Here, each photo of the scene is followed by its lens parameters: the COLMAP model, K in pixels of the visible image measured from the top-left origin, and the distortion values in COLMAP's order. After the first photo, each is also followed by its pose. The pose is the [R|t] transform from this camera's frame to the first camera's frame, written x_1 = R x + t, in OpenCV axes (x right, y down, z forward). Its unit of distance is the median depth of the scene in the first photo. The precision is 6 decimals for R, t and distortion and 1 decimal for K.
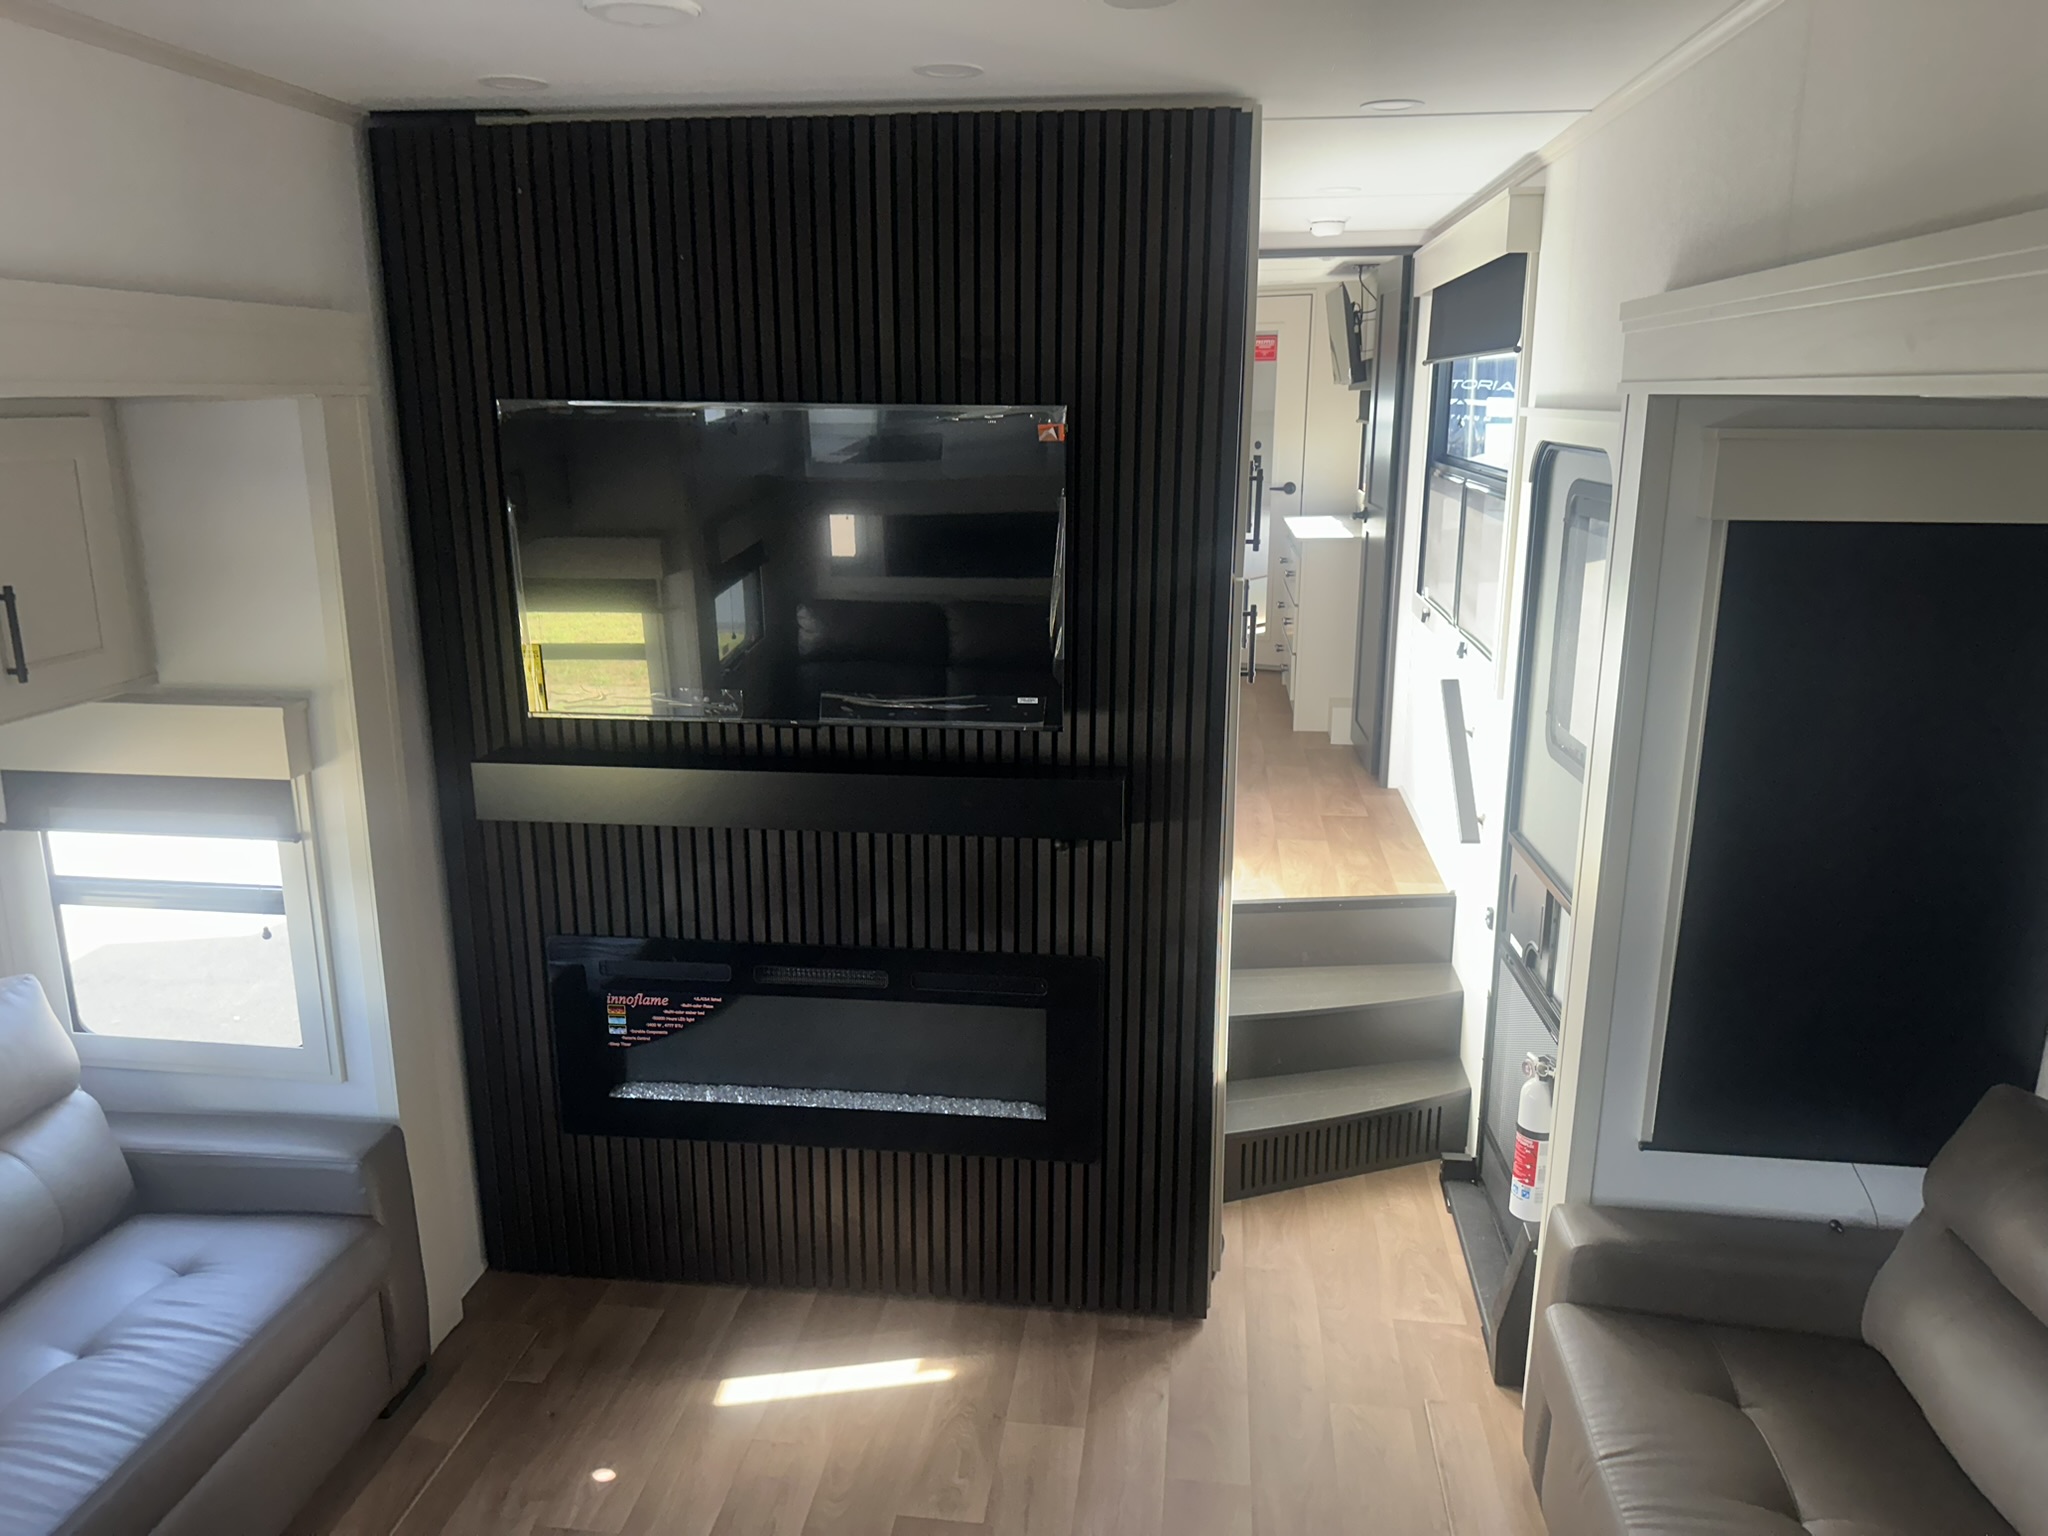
lens RADIAL K [[1451.4, 0, 1003.7], [0, 1451.4, 747.8], [0, 0, 1]] dist [0.046884, -0.053398]
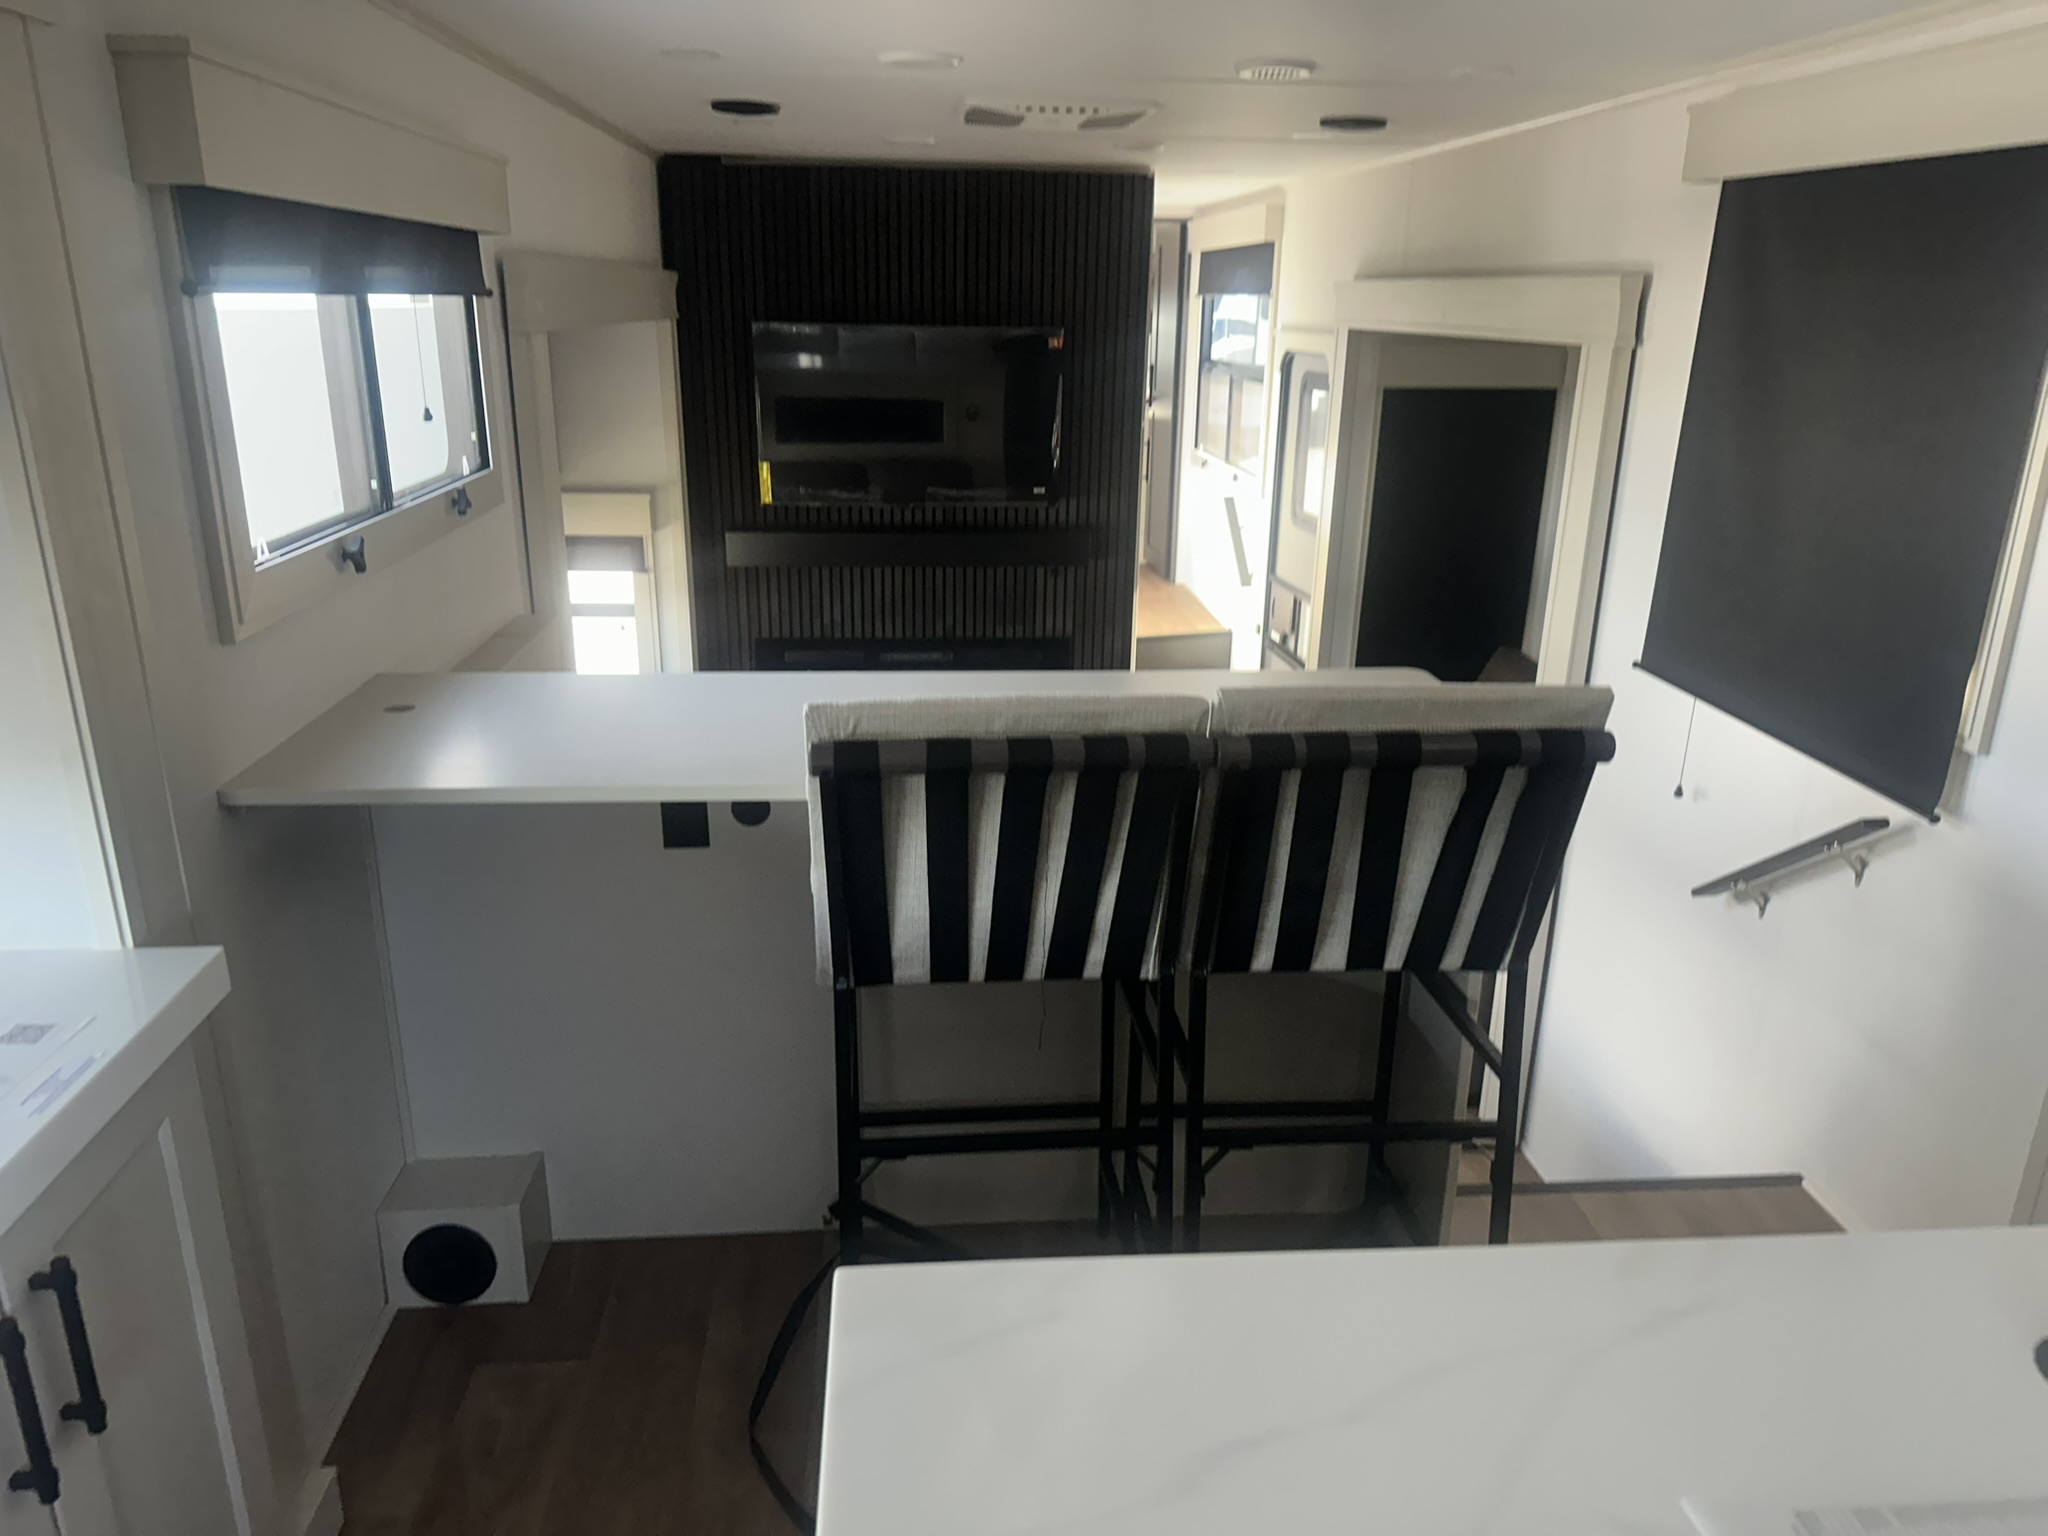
lens RADIAL K [[1451.4, 0, 1023.8], [0, 1451.4, 787.0], [0, 0, 1]] dist [0.046884, -0.053398]
pose [[0.973765, -0.056100, 0.220534, -0.393701], [0.036746, 0.995181, 0.090904, 0.159038], [-0.224571, -0.080415, 0.971134, -0.758000]]
